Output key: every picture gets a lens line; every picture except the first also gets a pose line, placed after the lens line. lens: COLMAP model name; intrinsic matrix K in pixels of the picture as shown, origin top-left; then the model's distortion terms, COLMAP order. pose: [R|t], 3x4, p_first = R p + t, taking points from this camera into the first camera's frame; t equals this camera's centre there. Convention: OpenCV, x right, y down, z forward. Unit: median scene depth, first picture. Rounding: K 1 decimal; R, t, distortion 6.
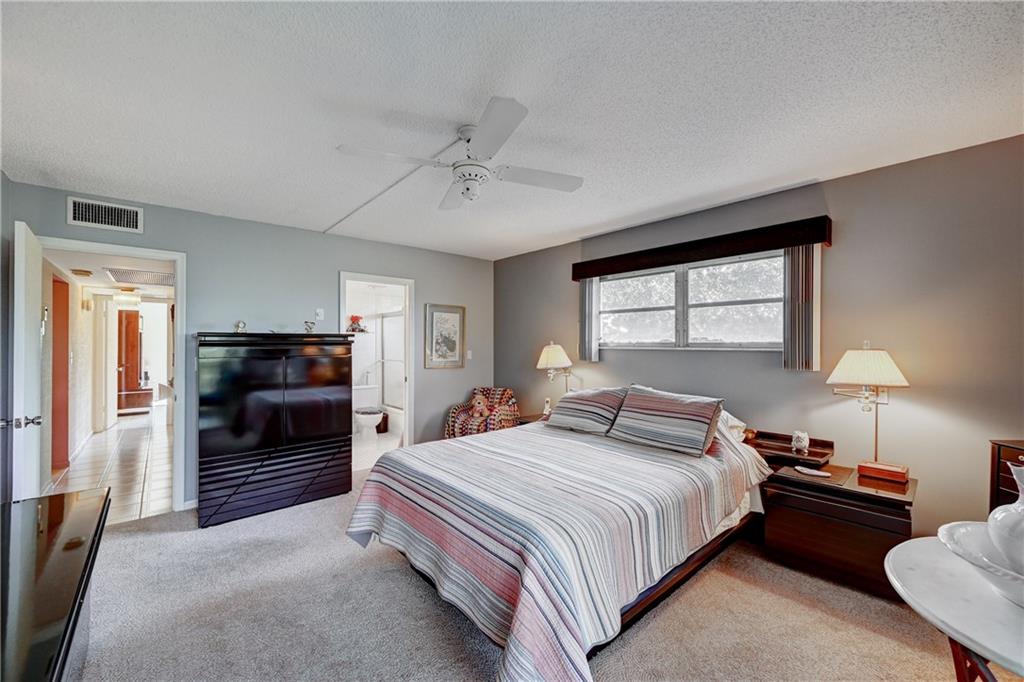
lens RADIAL K [[410.6, 0, 515.6], [0, 410.6, 340.8], [0, 0, 1]] dist [-0.002683, -0.000501]
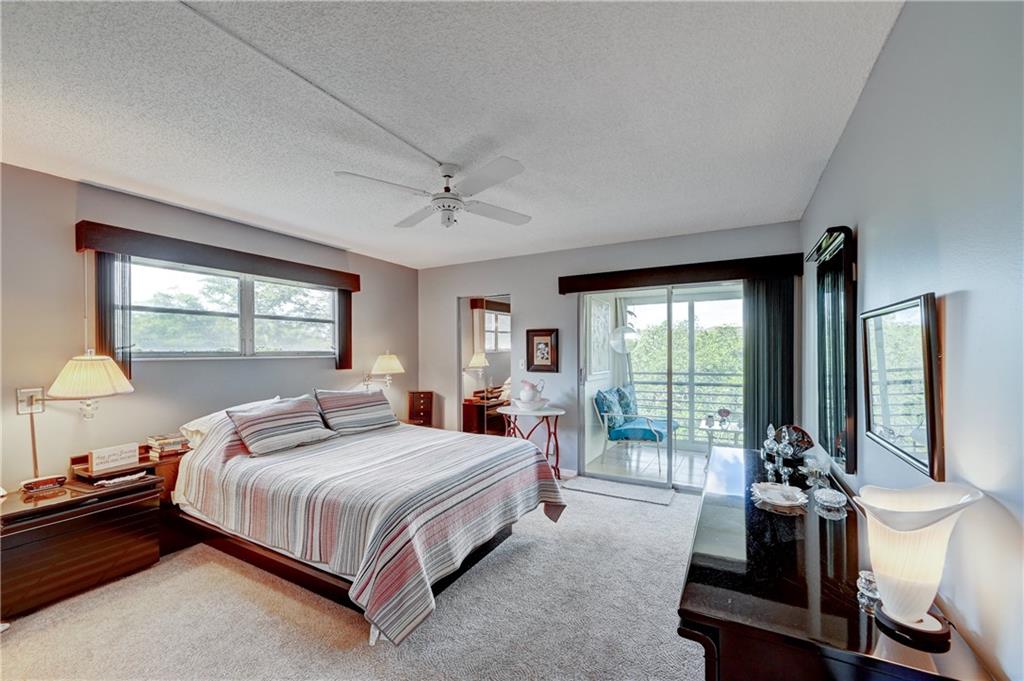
lens RADIAL K [[408.4, 0, 507.4], [0, 408.4, 351.1], [0, 0, 1]] dist [-0.002318, 0.000406]
pose [[-0.343278, 0.006180, 0.939214, -0.739333], [0.001466, 0.999981, -0.006044, 0.009506], [-0.939233, -0.000698, -0.343280, 0.734319]]
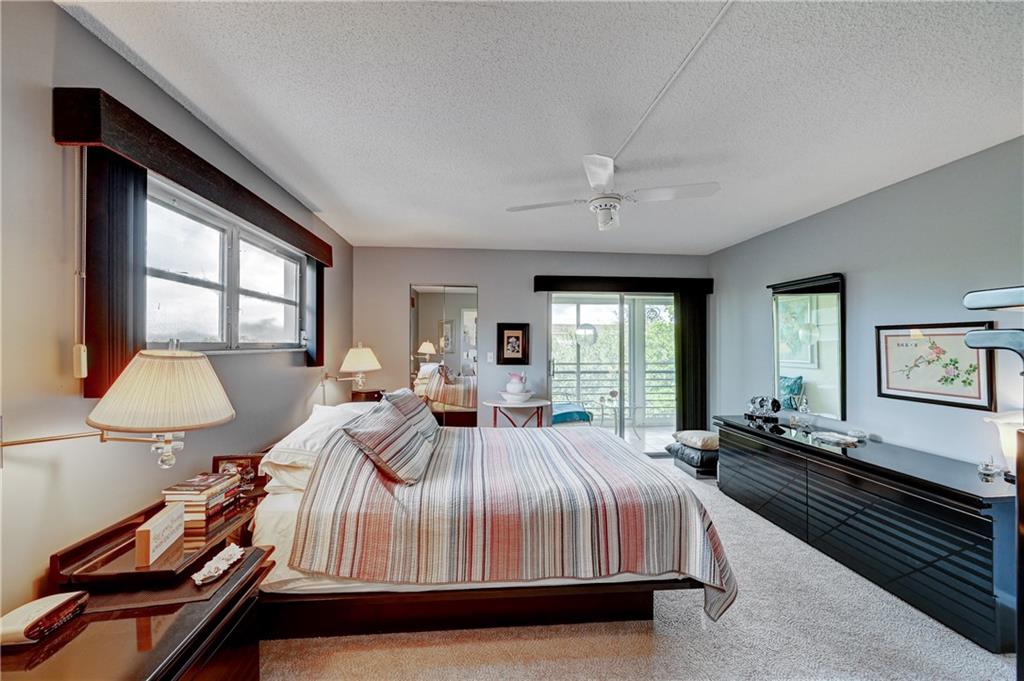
lens RADIAL K [[408.4, 0, 509.0], [0, 408.4, 336.6], [0, 0, 1]] dist [-0.002318, 0.000406]
pose [[-0.815244, 0.005832, 0.579089, -0.344137], [-0.007794, 0.999748, -0.021040, 0.004640], [-0.579066, -0.021666, -0.814993, 1.262493]]
